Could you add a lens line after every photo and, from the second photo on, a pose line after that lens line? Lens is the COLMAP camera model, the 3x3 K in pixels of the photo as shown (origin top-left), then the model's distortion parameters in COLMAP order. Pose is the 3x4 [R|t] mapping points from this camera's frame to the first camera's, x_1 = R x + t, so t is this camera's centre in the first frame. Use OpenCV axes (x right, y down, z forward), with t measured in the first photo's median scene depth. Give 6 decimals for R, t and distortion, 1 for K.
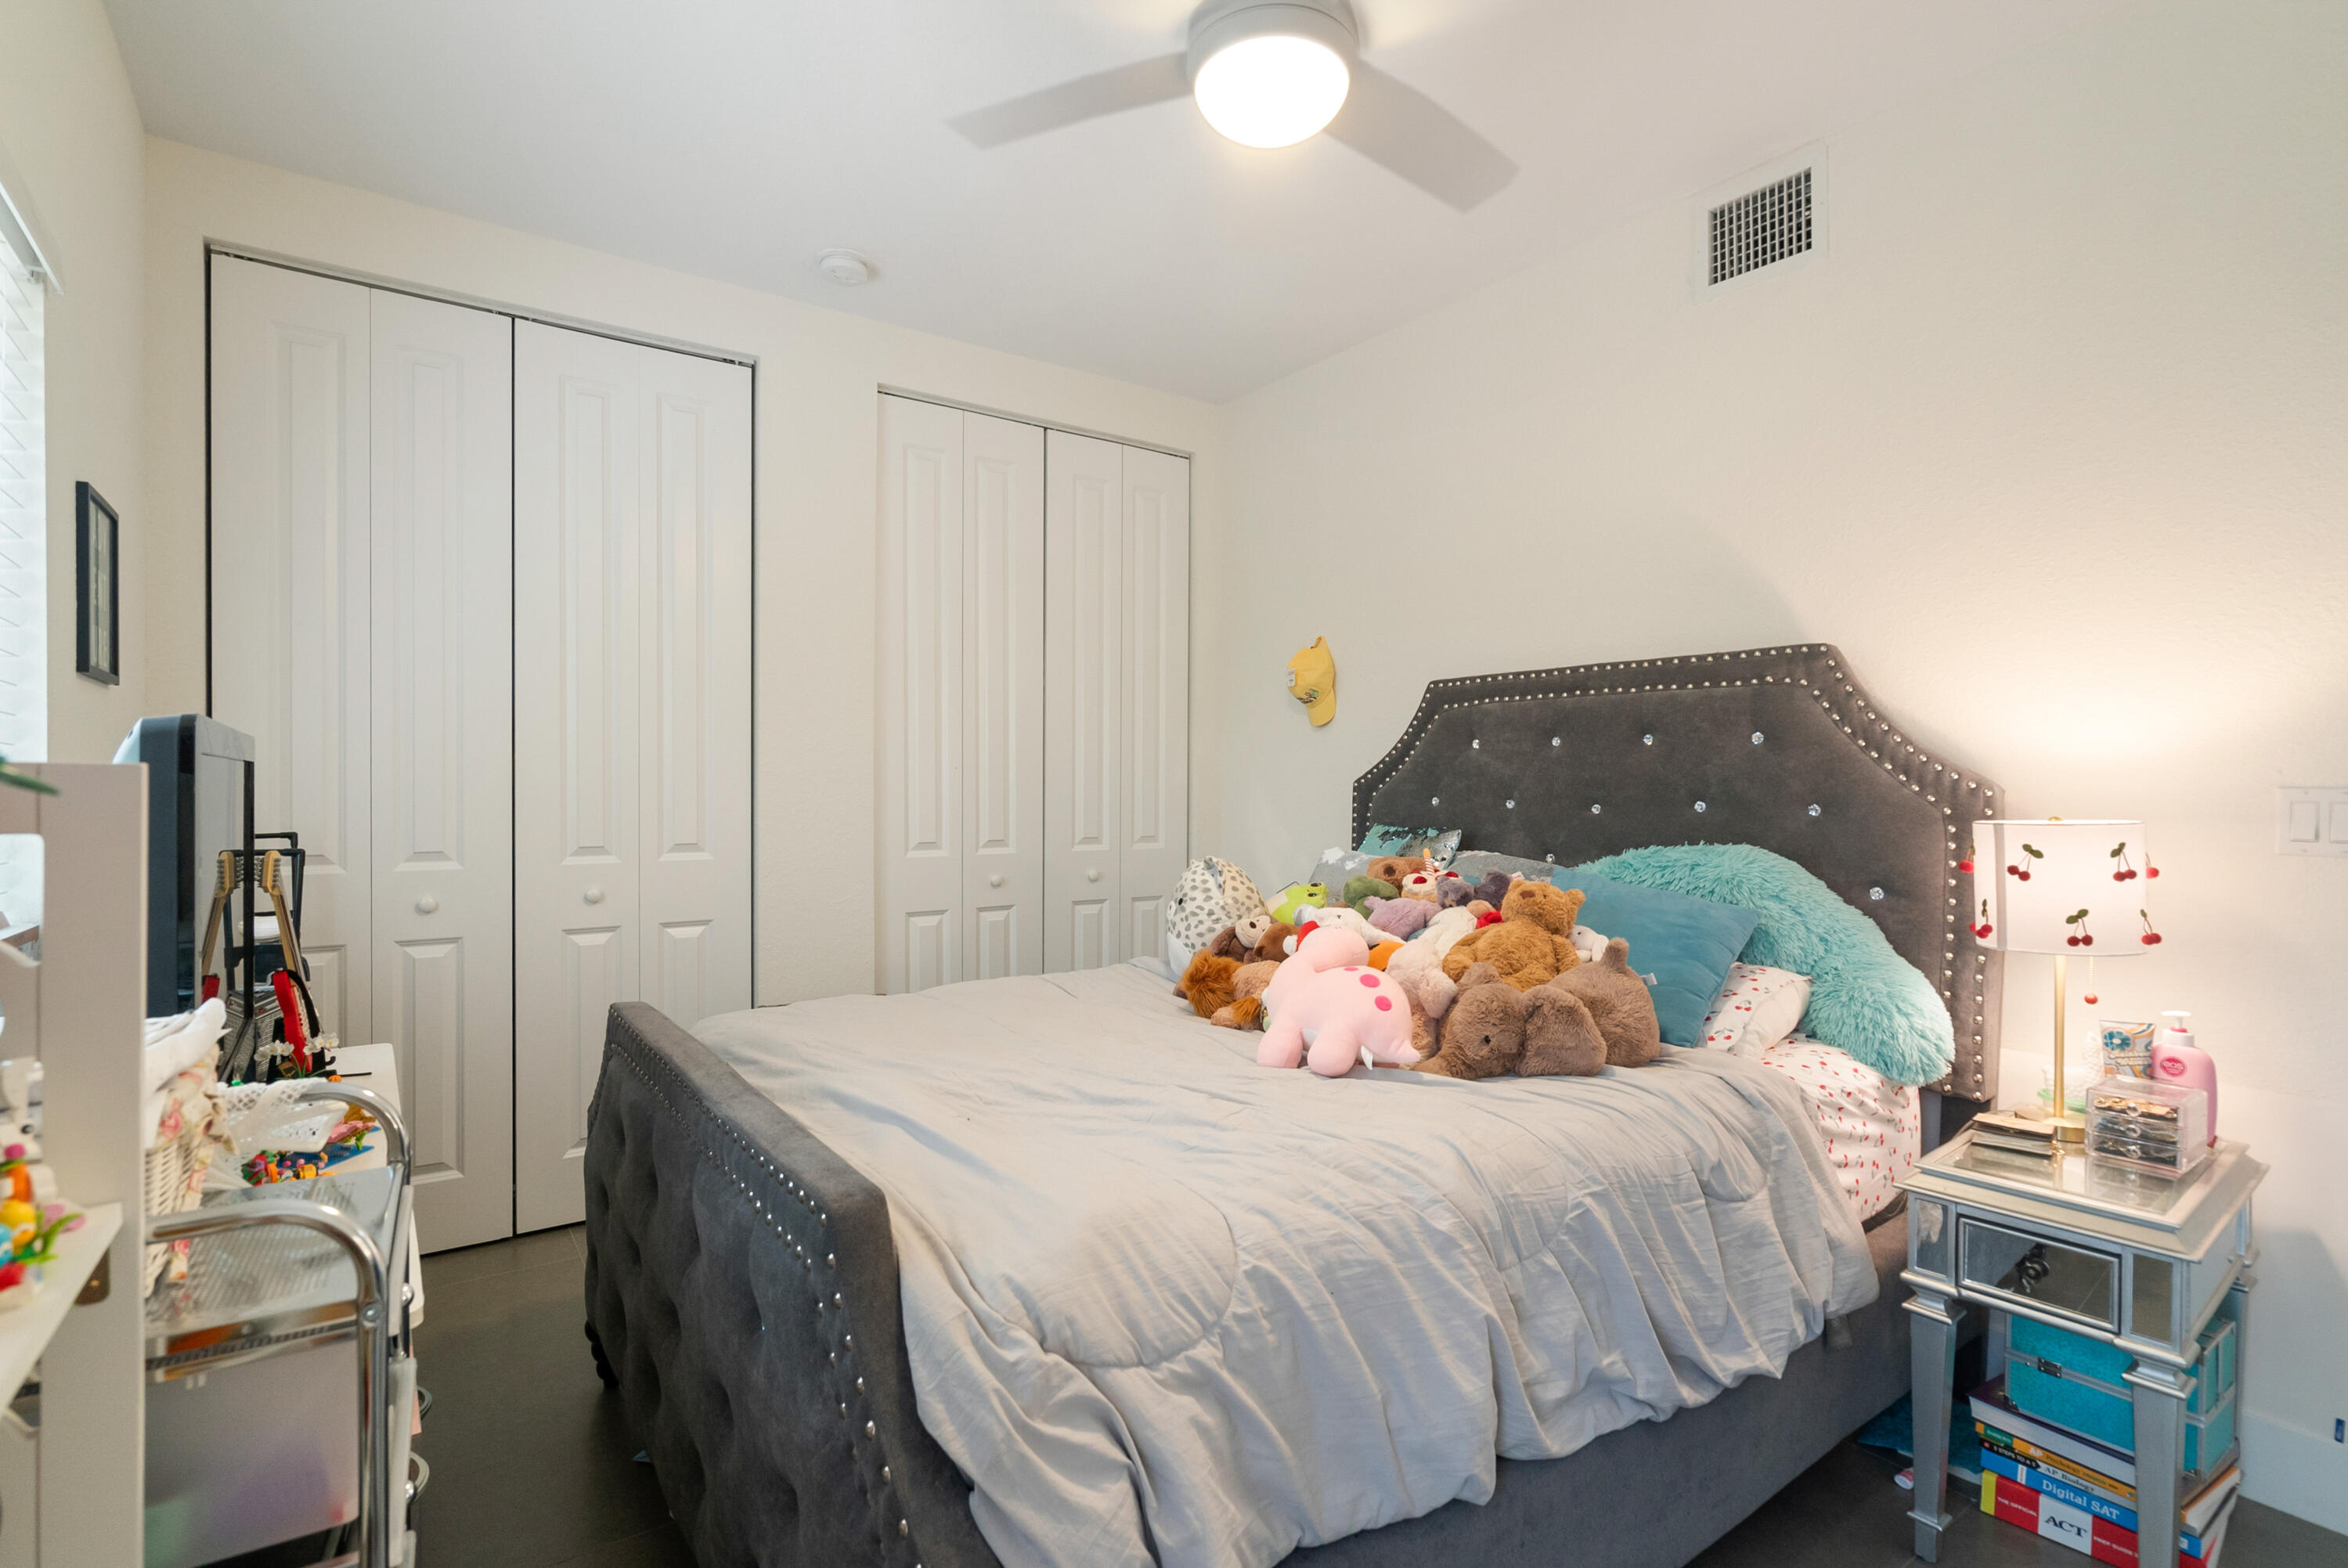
lens RADIAL K [[1080.6, 0, 1167.2], [0, 1080.6, 789.3], [0, 0, 1]] dist [0.000477, 0.000427]
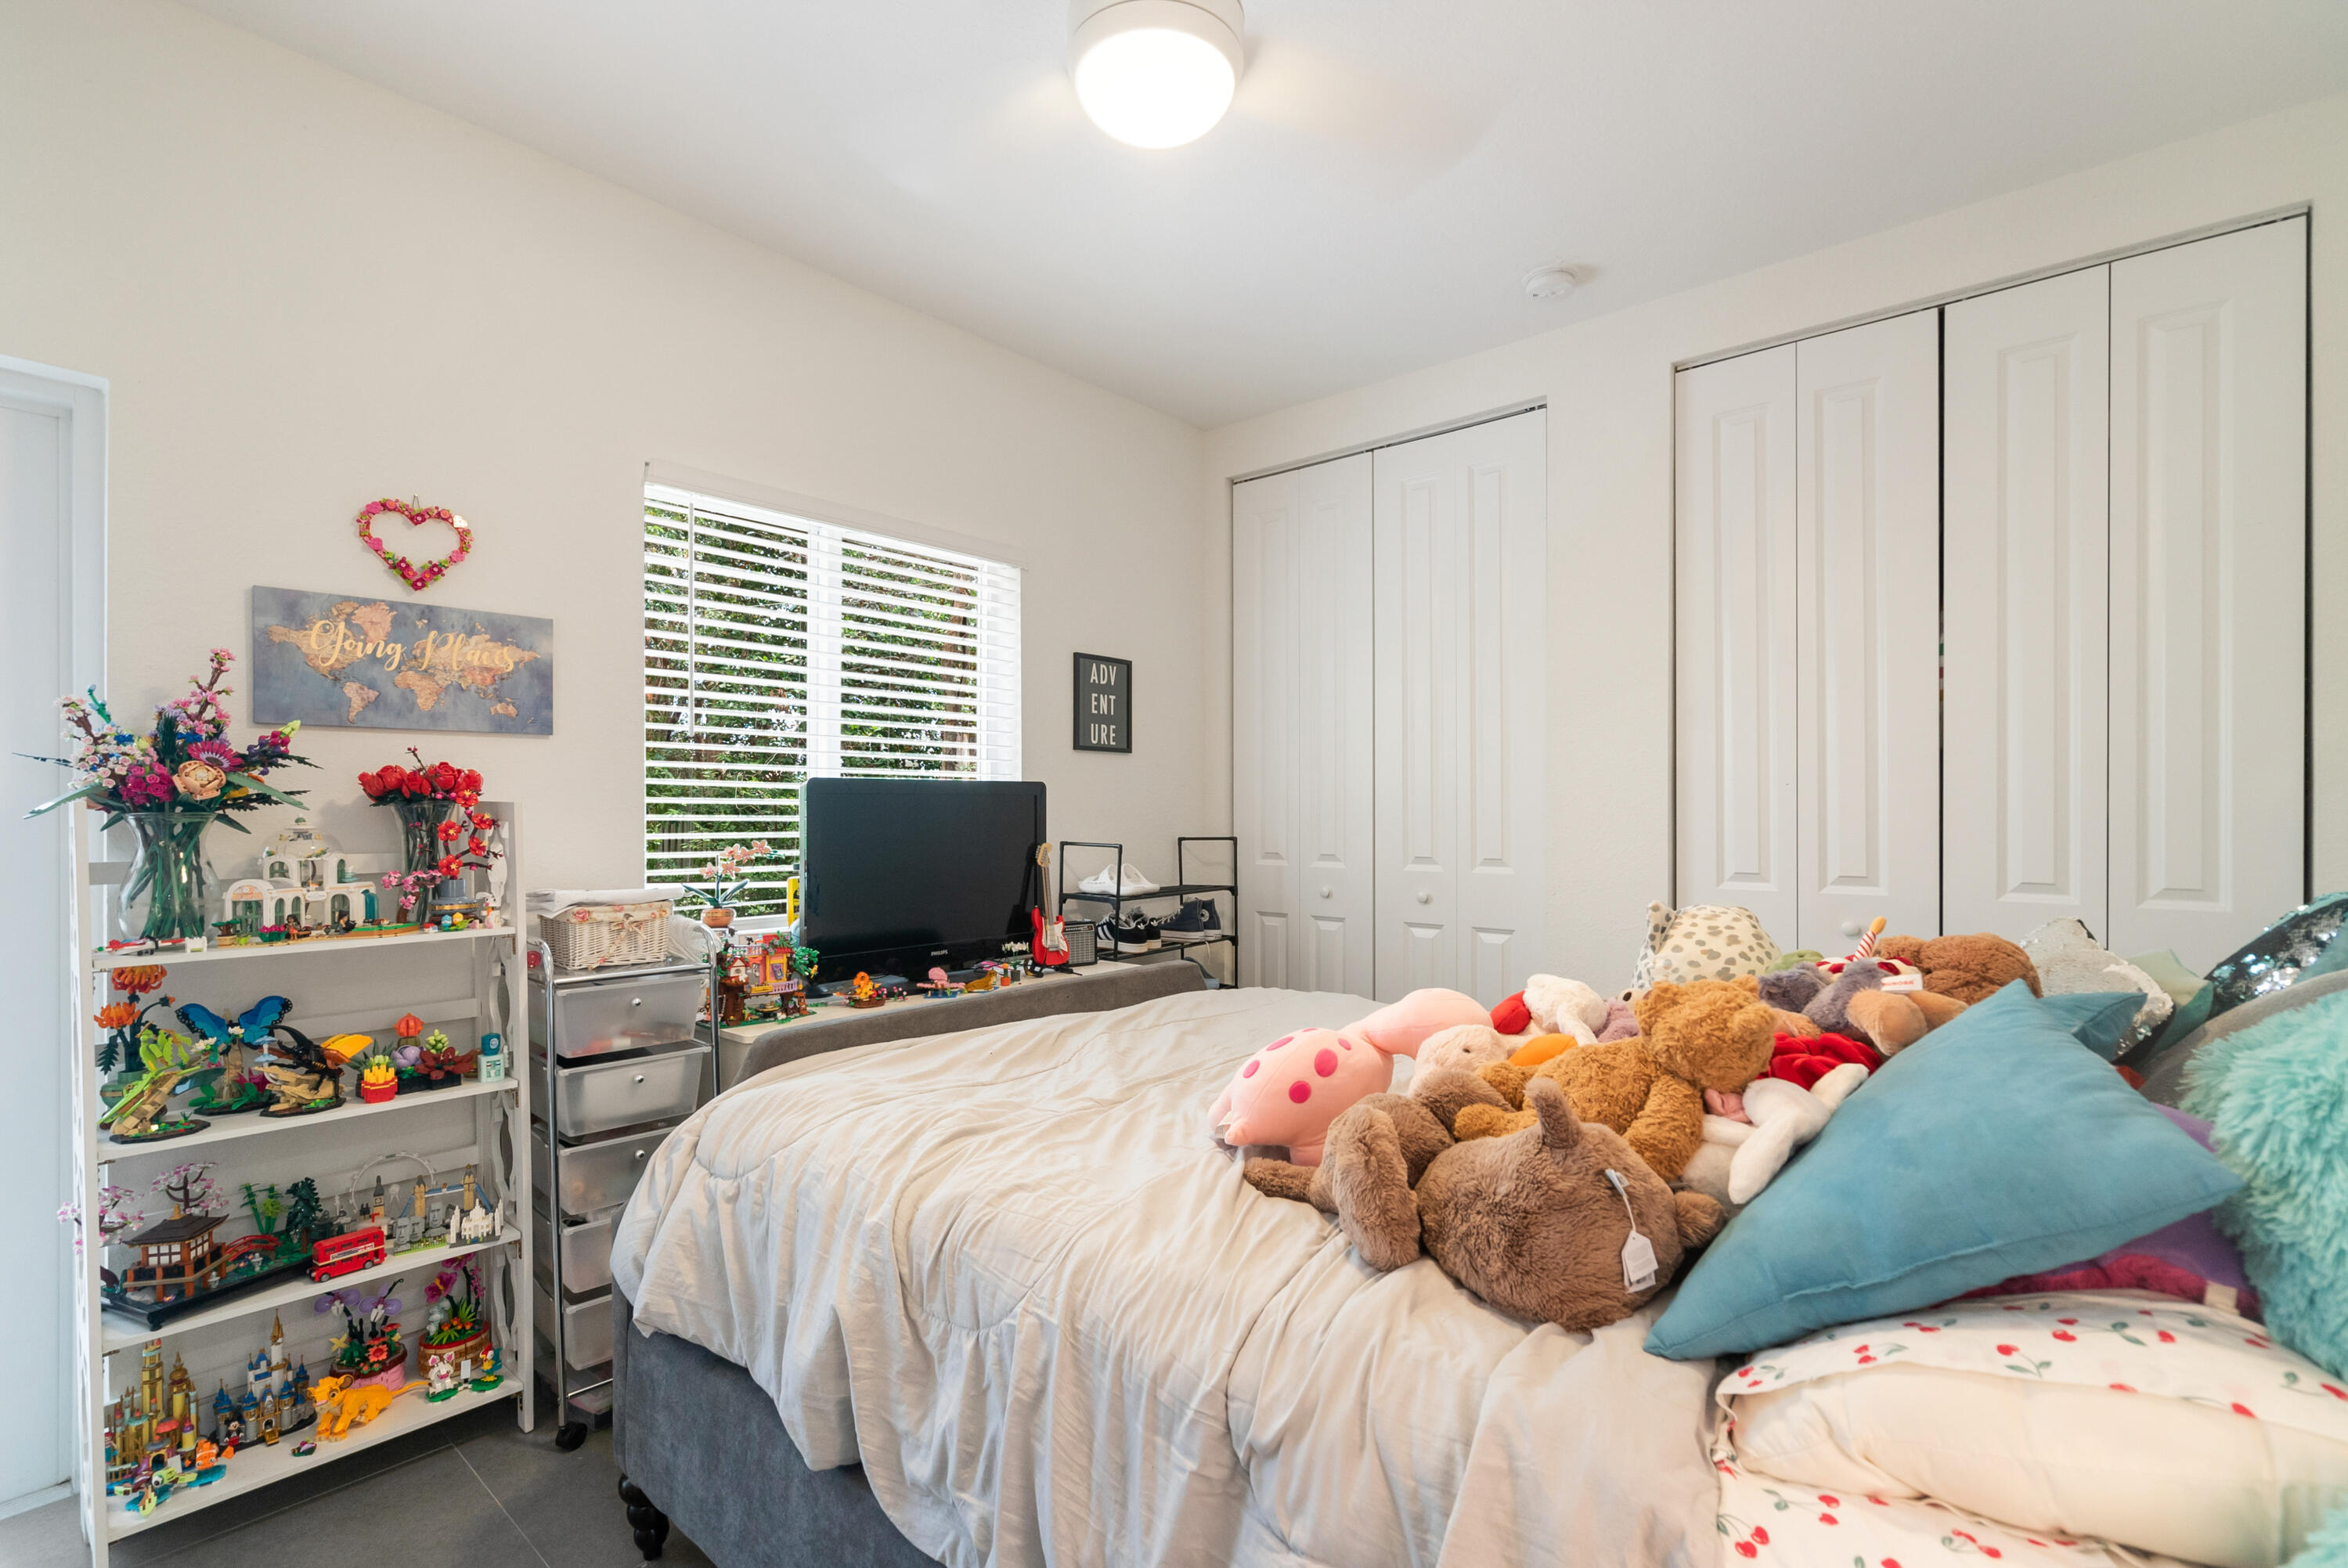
lens RADIAL K [[1080.6, 0, 1170.7], [0, 1080.6, 799.4], [0, 0, 1]] dist [0.000477, 0.000427]
pose [[0.252423, -0.003653, -0.967610, 0.604909], [0.002964, 0.999991, -0.003002, -0.009322], [0.967612, -0.002110, 0.252432, 0.438506]]
